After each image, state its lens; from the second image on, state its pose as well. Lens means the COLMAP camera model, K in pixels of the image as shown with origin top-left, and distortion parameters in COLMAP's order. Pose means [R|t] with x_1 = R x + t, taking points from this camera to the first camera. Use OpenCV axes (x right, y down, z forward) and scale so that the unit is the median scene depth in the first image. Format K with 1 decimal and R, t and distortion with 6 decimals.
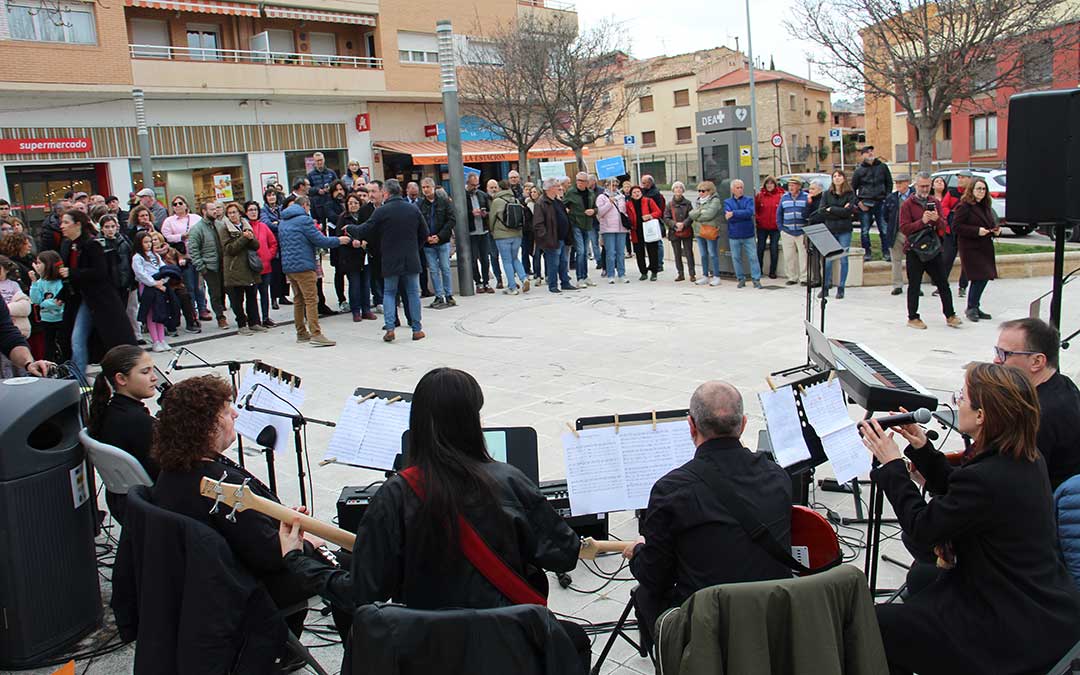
lens RADIAL K [[894.2, 0, 538.3], [0, 894.2, 340.5], [0, 0, 1]] dist [-0.171317, 0.157871]
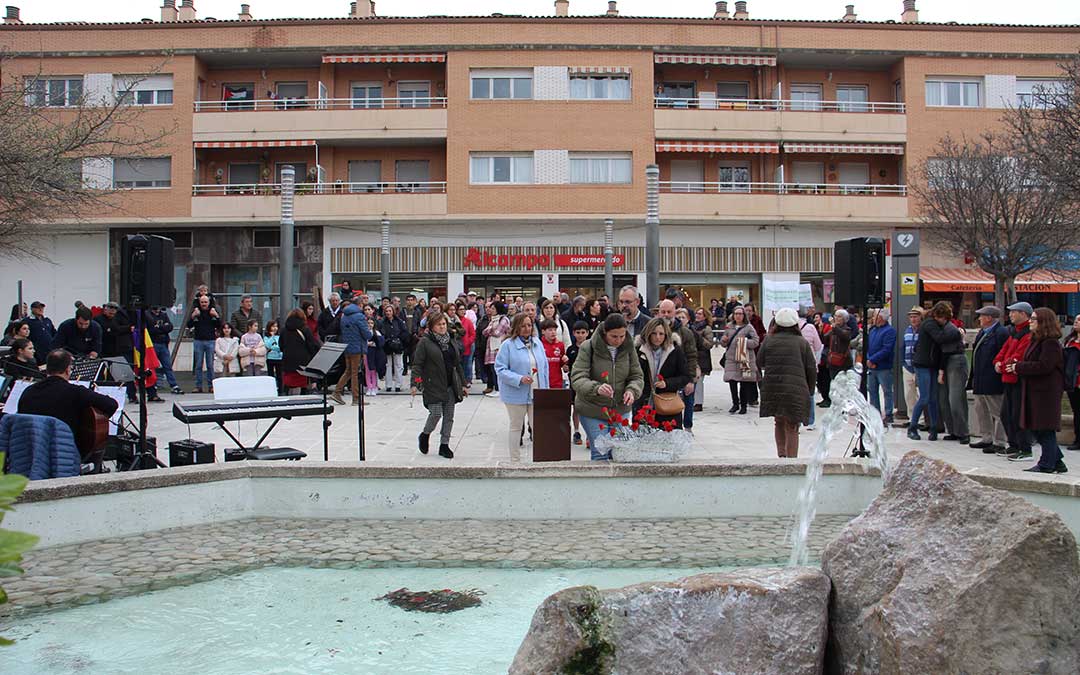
lens RADIAL K [[888.1, 0, 542.5], [0, 888.1, 344.8], [0, 0, 1]] dist [-0.174903, 0.158345]
pose [[0.652346, 0.078855, -0.753808, 0.349332], [-0.176023, 0.983141, -0.049485, -0.018562], [0.737198, 0.164969, 0.655229, 0.072940]]
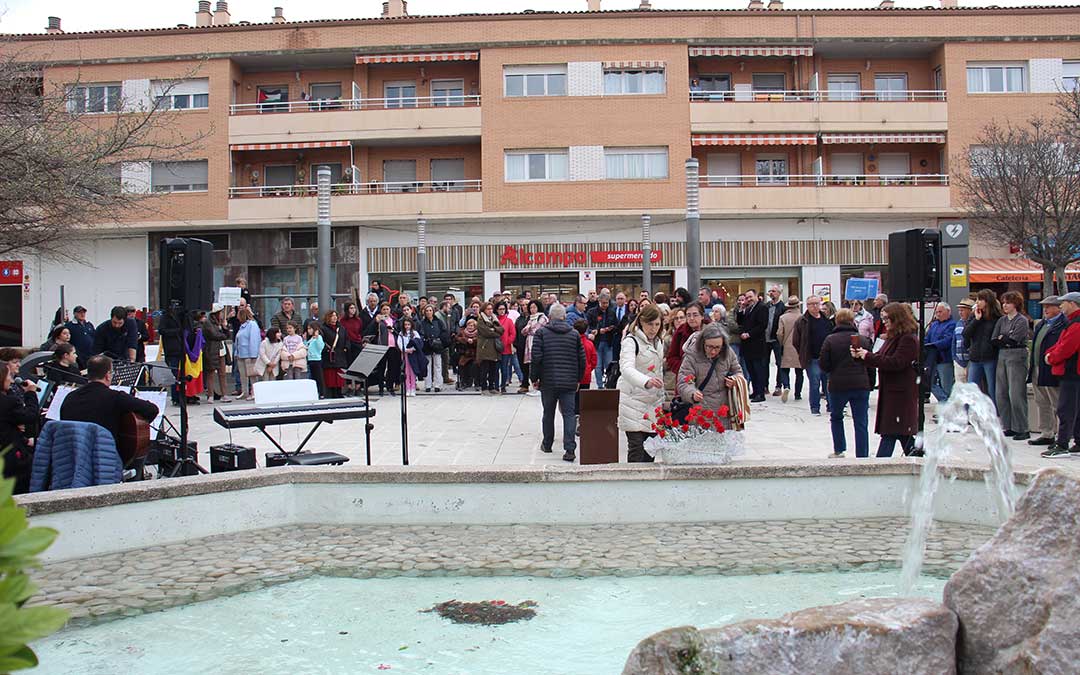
lens RADIAL K [[889.5, 0, 540.0], [0, 889.5, 337.5], [0, 0, 1]] dist [-0.173608, 0.156889]
pose [[0.620377, 0.066778, -0.781456, 0.343291], [-0.165259, 0.985129, -0.047012, -0.019098], [0.766696, 0.158307, 0.622187, 0.074339]]
